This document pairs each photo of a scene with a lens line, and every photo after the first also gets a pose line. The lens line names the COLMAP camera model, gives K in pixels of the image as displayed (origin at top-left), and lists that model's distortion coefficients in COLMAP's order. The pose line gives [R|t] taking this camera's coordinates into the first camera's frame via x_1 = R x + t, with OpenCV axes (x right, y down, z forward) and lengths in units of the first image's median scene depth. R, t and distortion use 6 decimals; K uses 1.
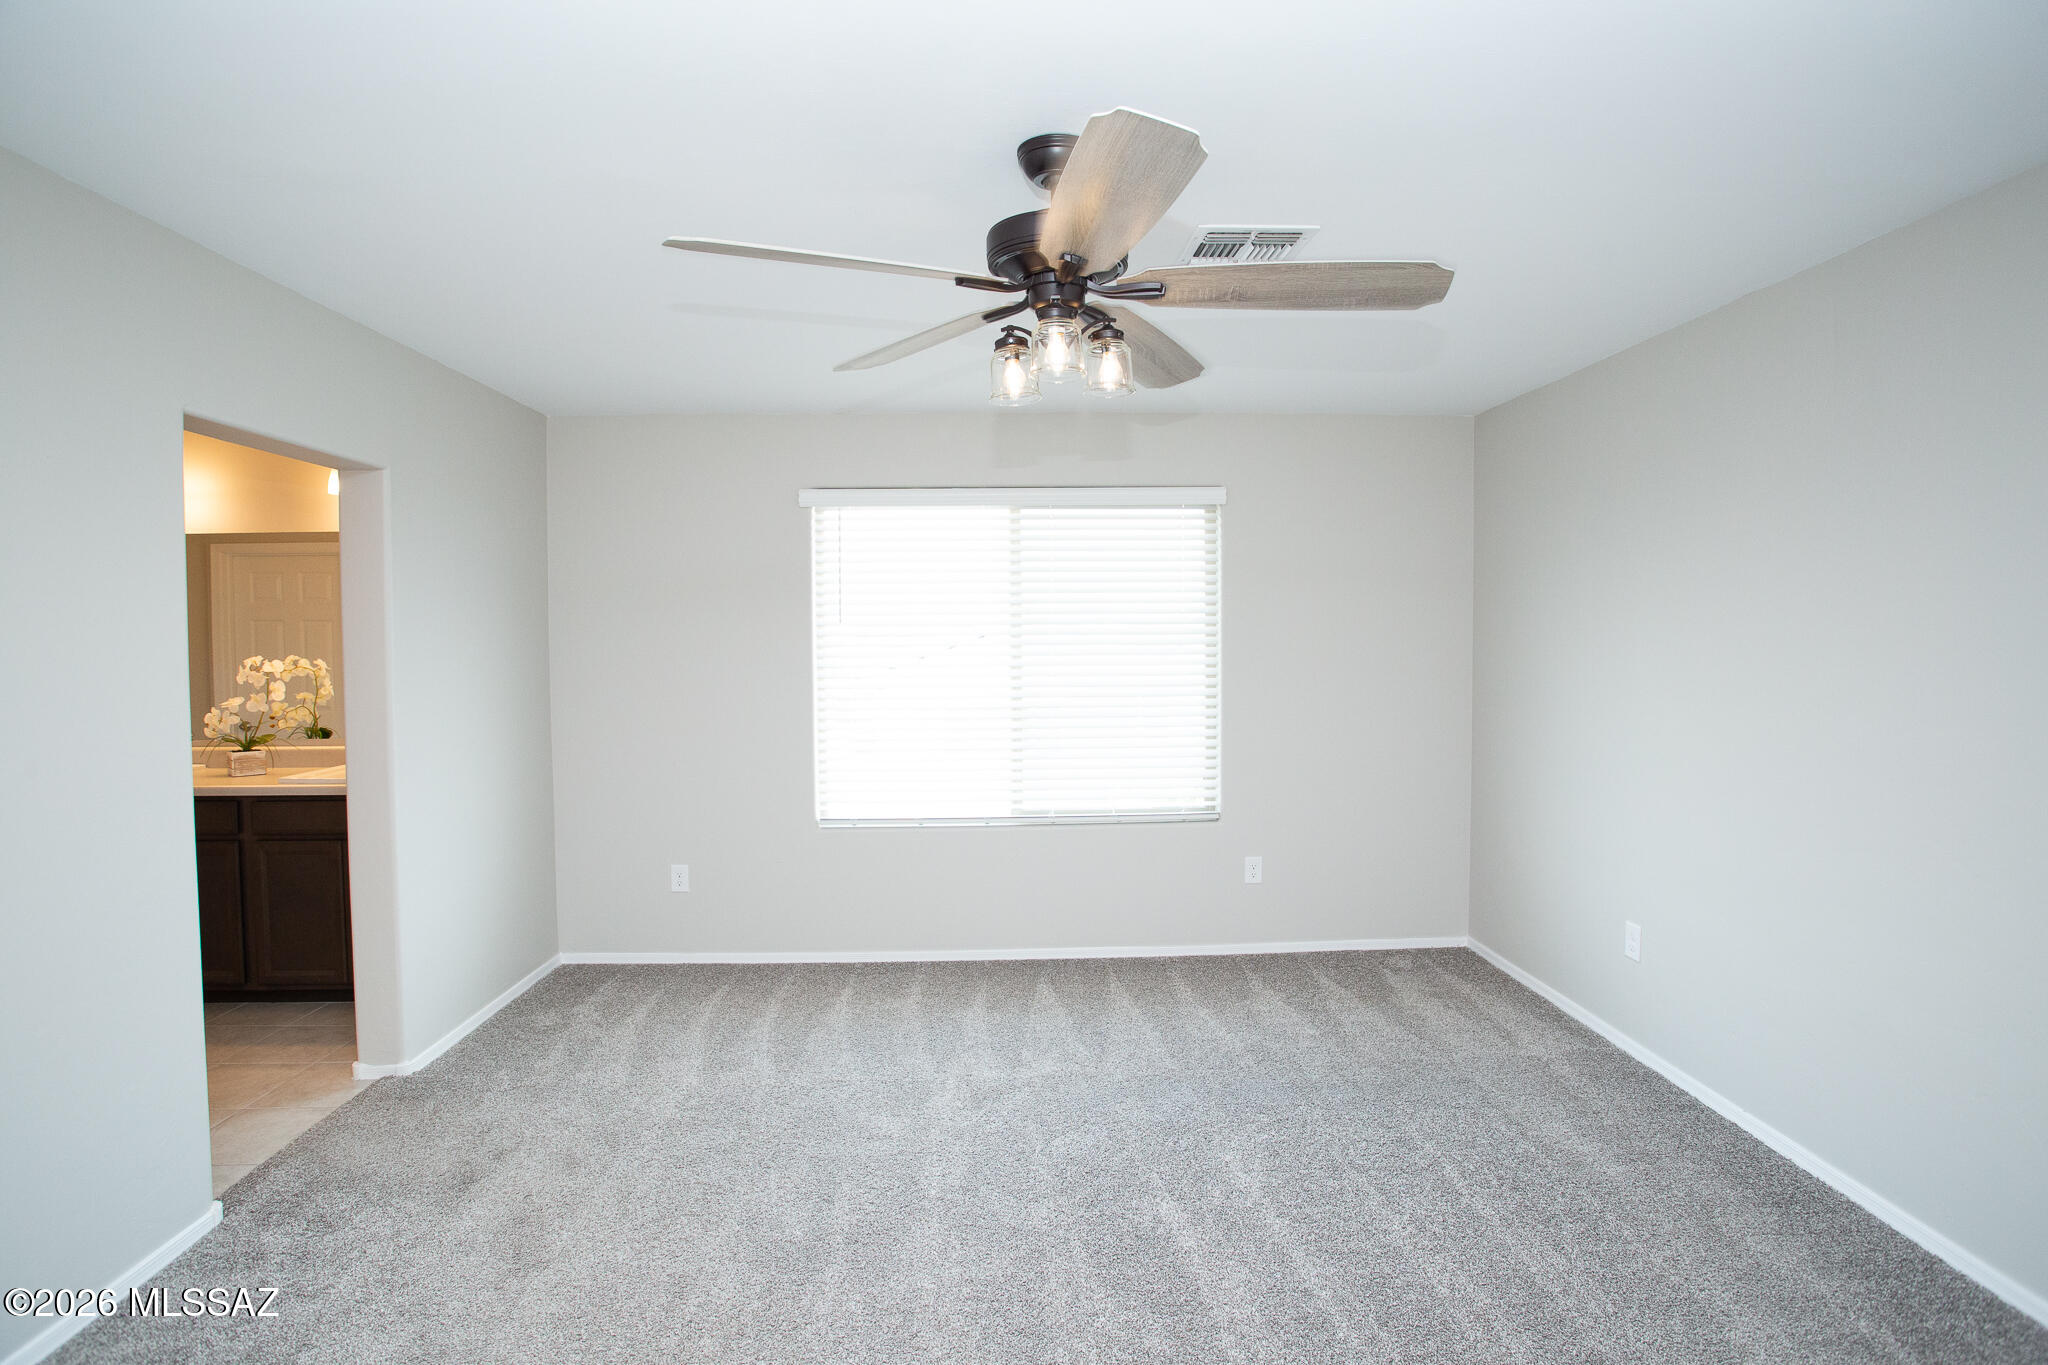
lens RADIAL K [[994.0, 0, 1030.3], [0, 994.0, 674.8], [0, 0, 1]] dist [-0.072351, 0.029297]
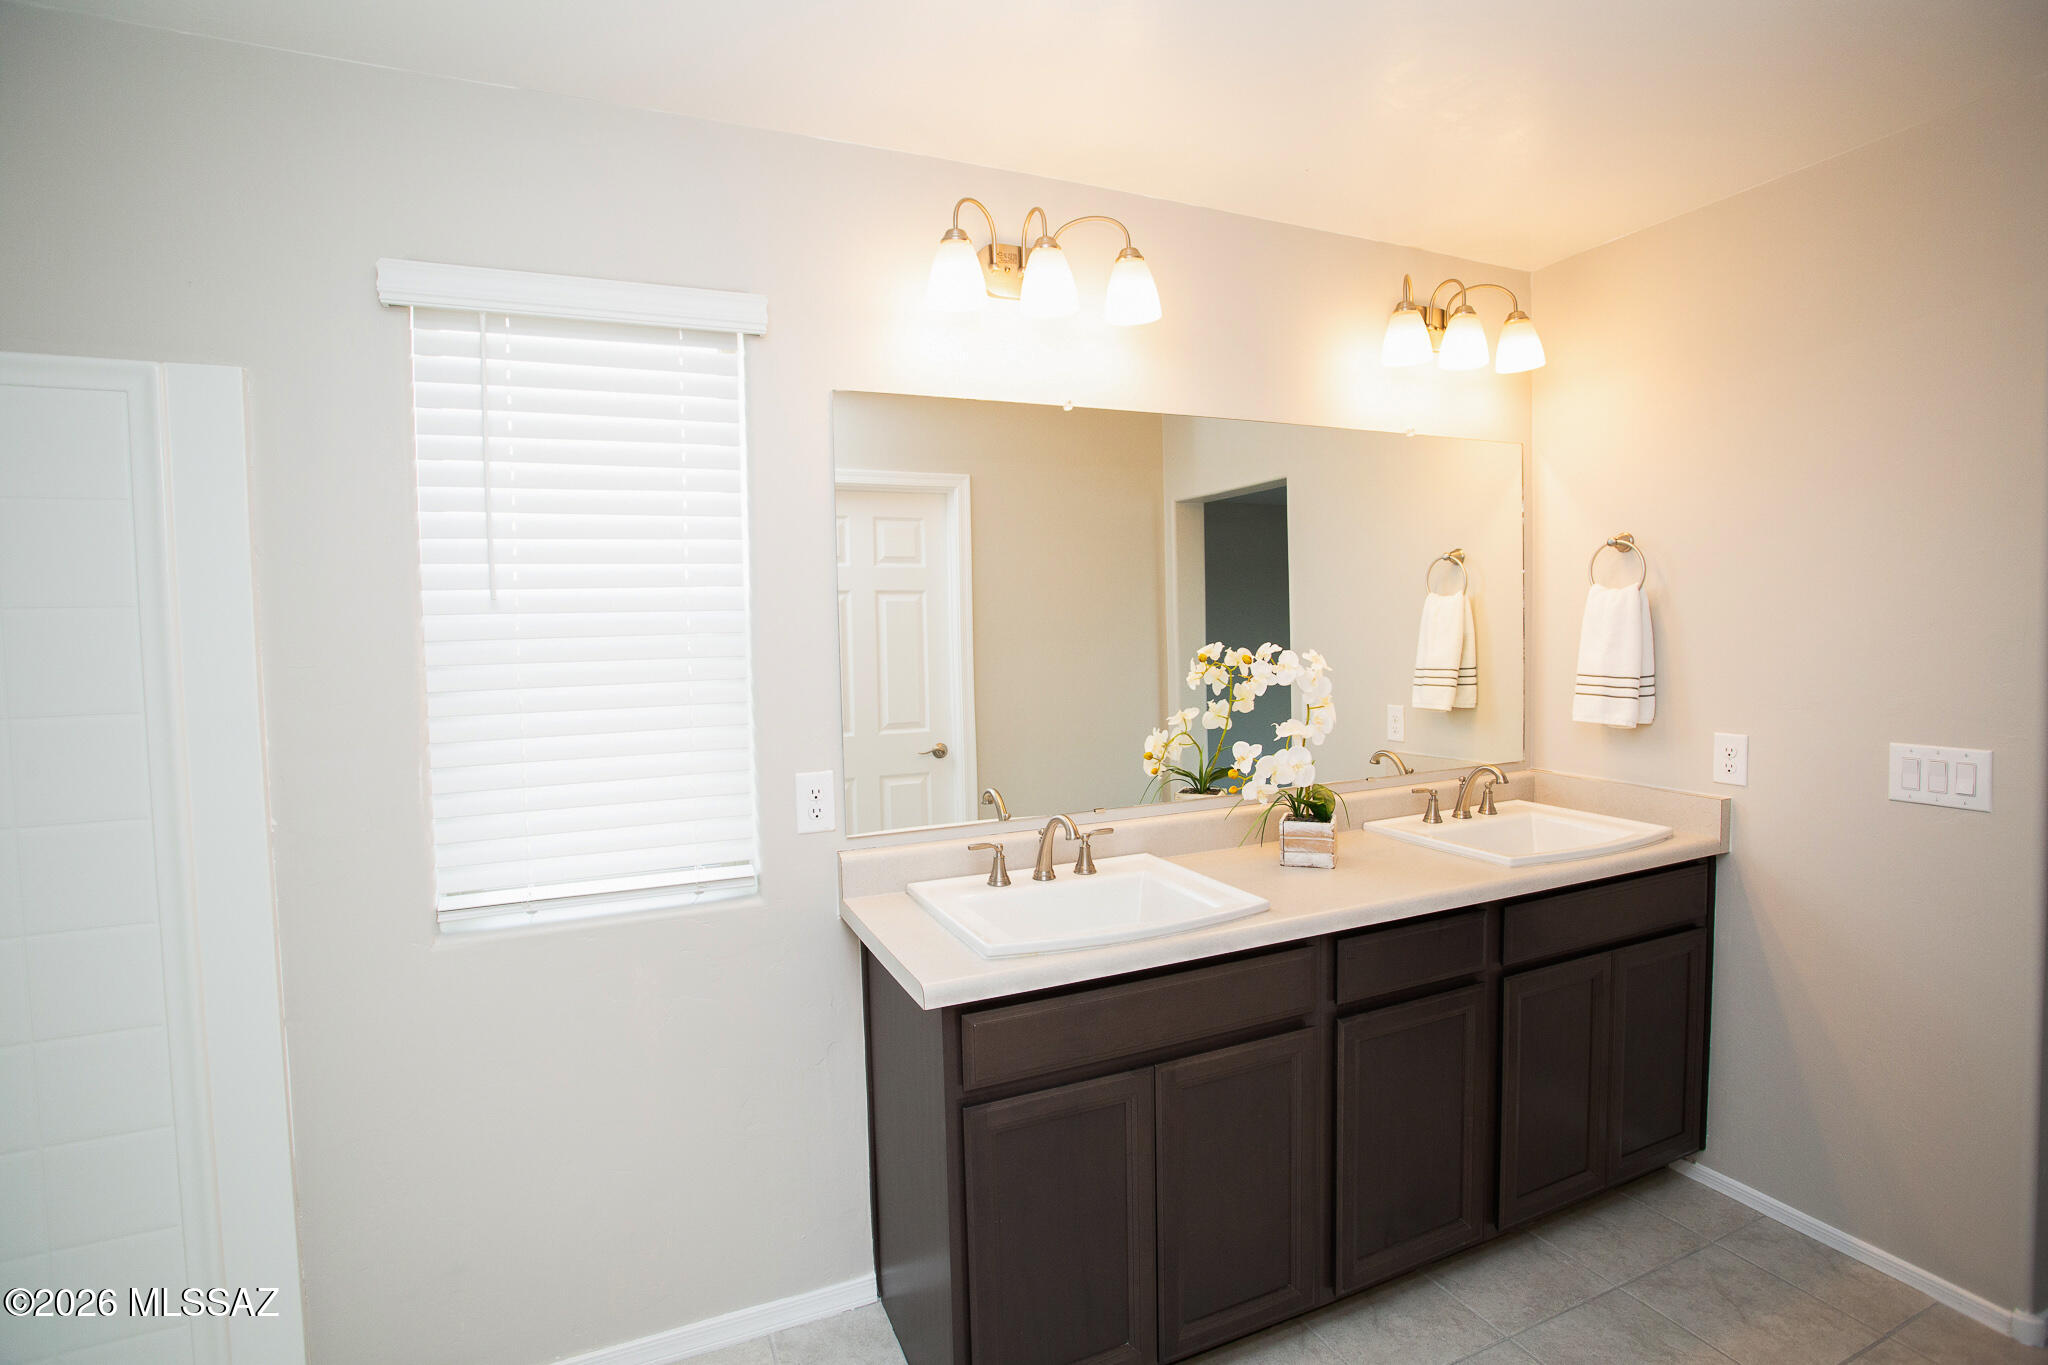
lens RADIAL K [[994.0, 0, 1030.3], [0, 994.0, 674.8], [0, 0, 1]] dist [-0.072351, 0.029297]
pose [[0.636523, 0.027220, -0.770777, -0.380871], [-0.007383, 0.999546, 0.029202, -0.015773], [0.771223, -0.012897, 0.636435, 0.489274]]
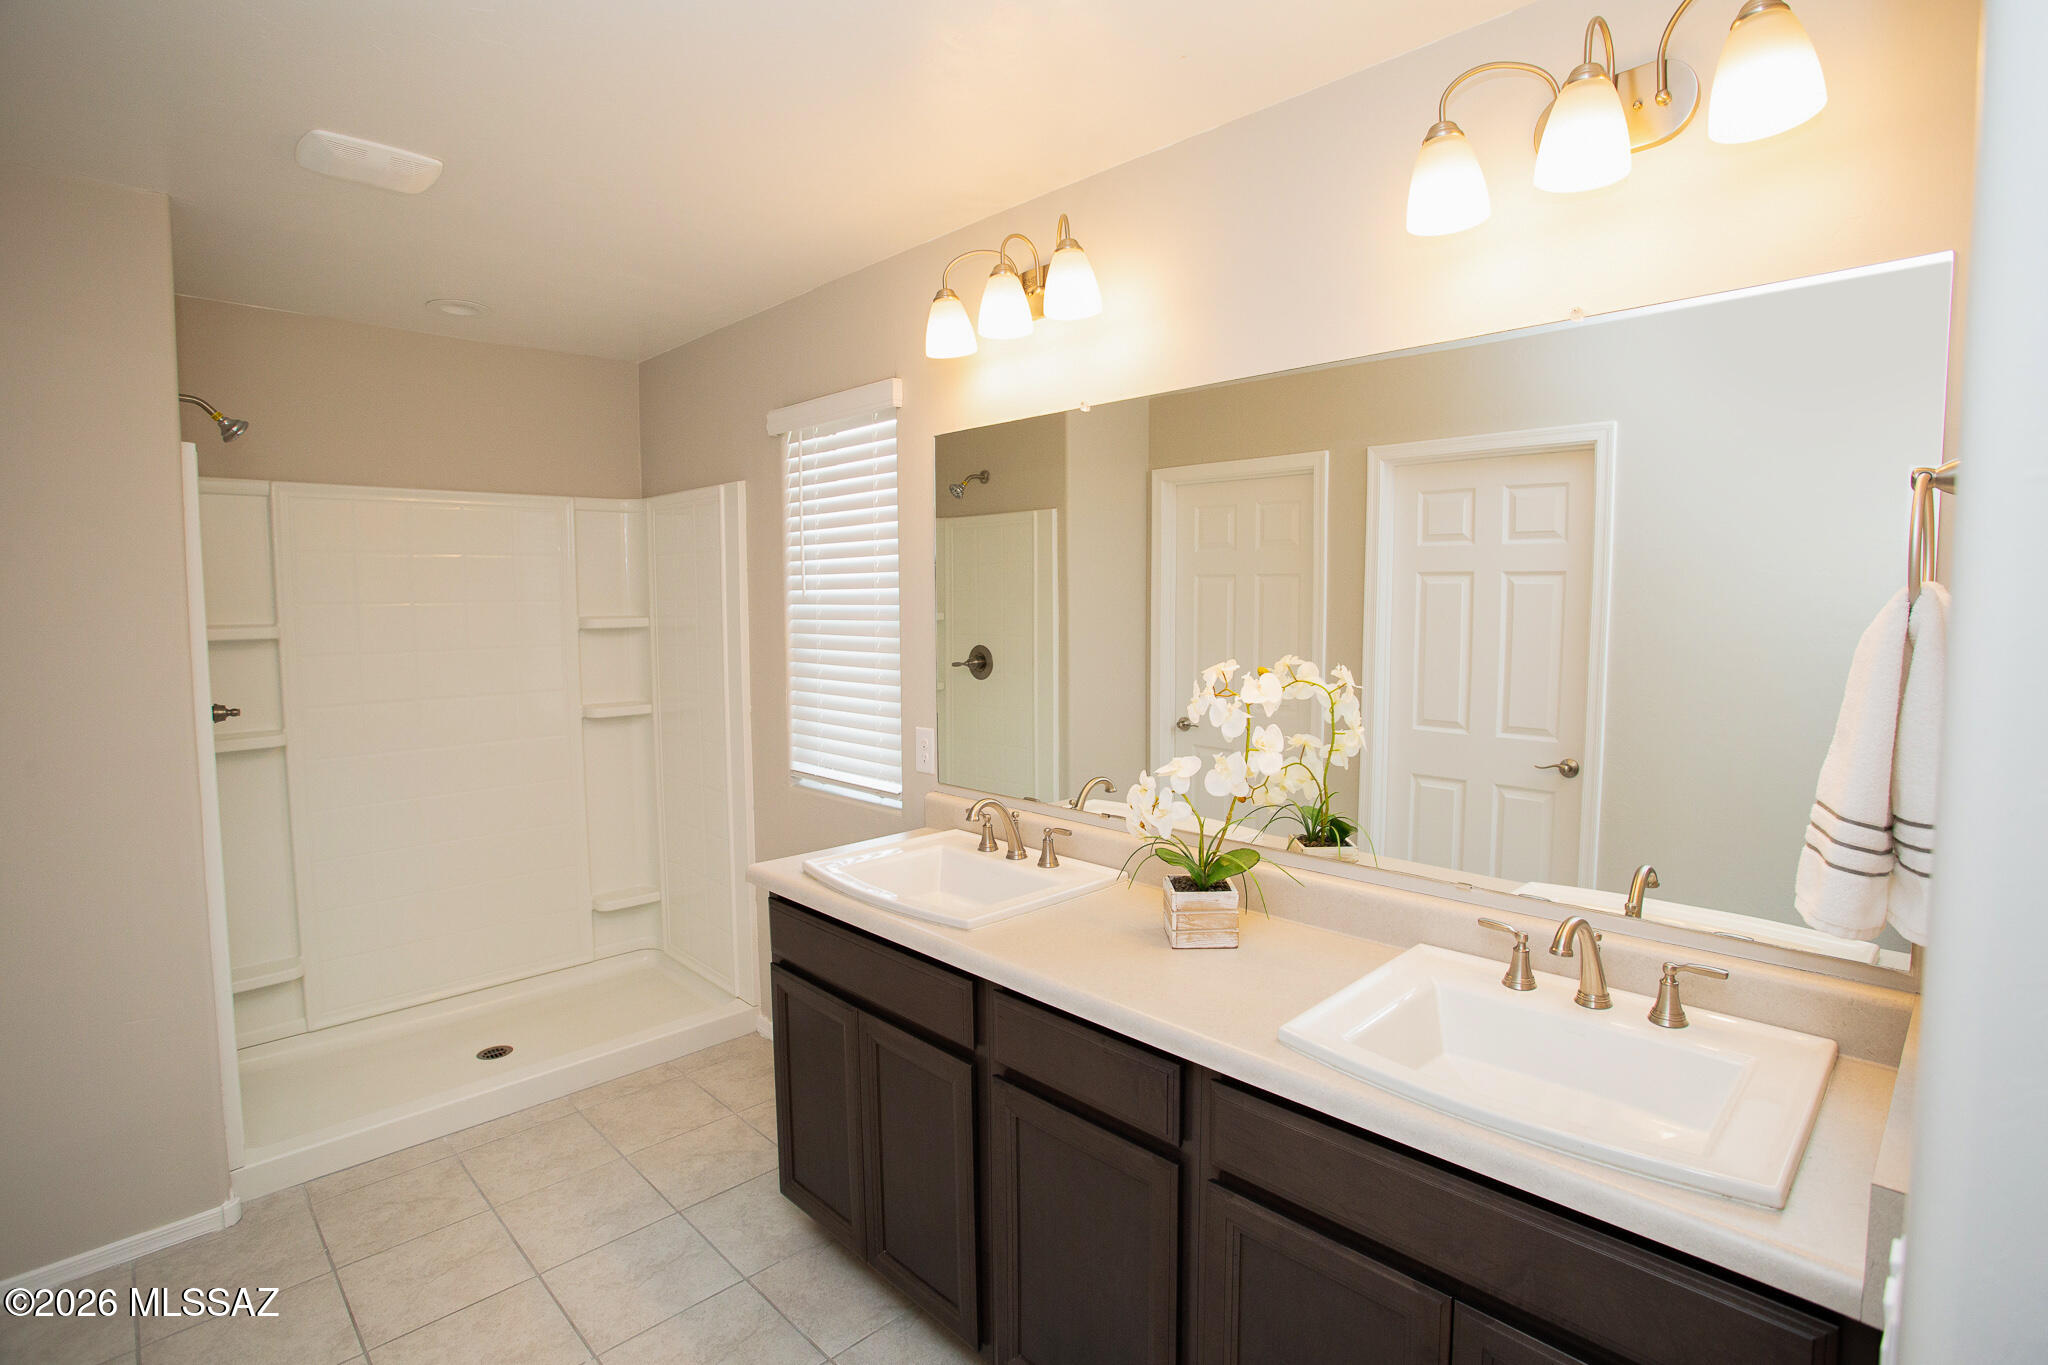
lens RADIAL K [[994.0, 0, 1030.3], [0, 994.0, 674.8], [0, 0, 1]] dist [-0.072351, 0.029297]
pose [[0.675569, 0.063544, -0.734554, -0.544133], [-0.025412, 0.997694, 0.062936, -0.039687], [0.736859, -0.023851, 0.675625, 0.640008]]
